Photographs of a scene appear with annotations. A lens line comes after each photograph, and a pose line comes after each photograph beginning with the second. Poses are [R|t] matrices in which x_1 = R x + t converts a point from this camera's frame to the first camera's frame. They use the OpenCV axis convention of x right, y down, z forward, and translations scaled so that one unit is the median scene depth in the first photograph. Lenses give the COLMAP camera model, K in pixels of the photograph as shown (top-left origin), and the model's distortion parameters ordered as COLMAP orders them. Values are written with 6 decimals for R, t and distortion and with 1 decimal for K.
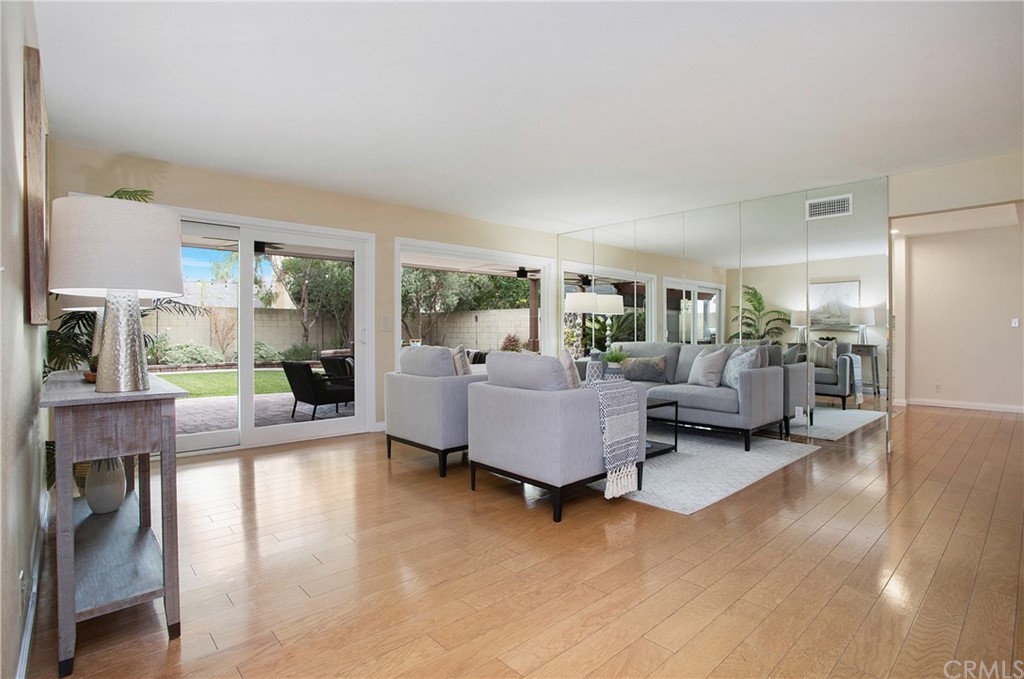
lens RADIAL K [[499.1, 0, 512.0], [0, 499.1, 339.5], [0, 0, 1]] dist [-0.077895, 0.036124]
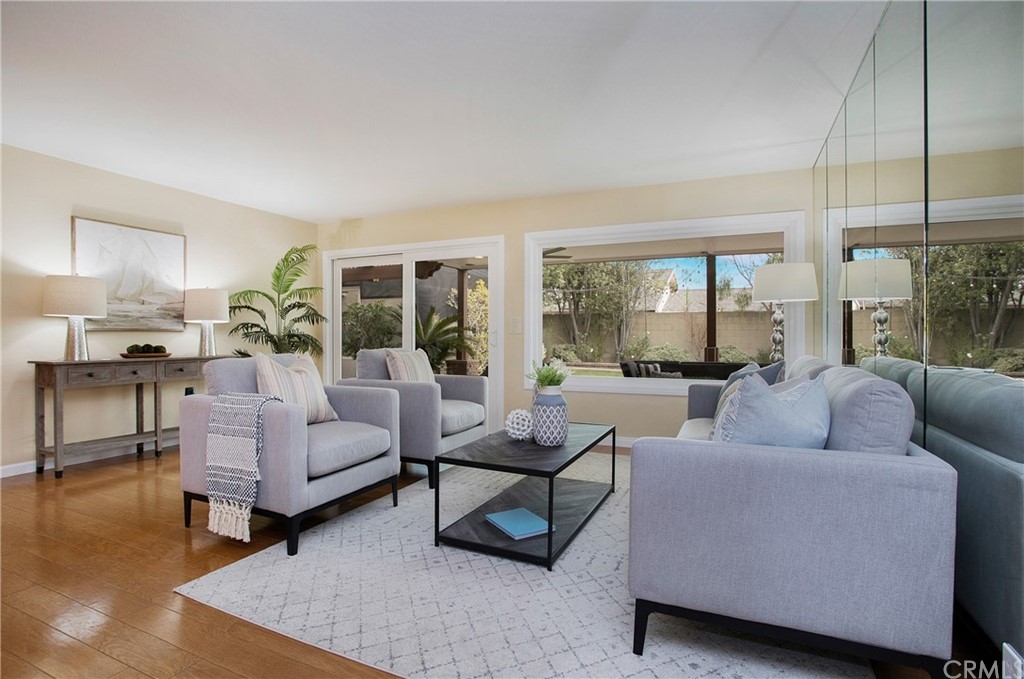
lens RADIAL K [[499.1, 0, 512.0], [0, 499.1, 339.5], [0, 0, 1]] dist [-0.077895, 0.036124]
pose [[0.398526, 0.007743, -0.917124, 0.875226], [-0.014679, 0.999890, 0.002063, -0.012807], [0.917039, 0.012640, 0.398596, 0.852377]]
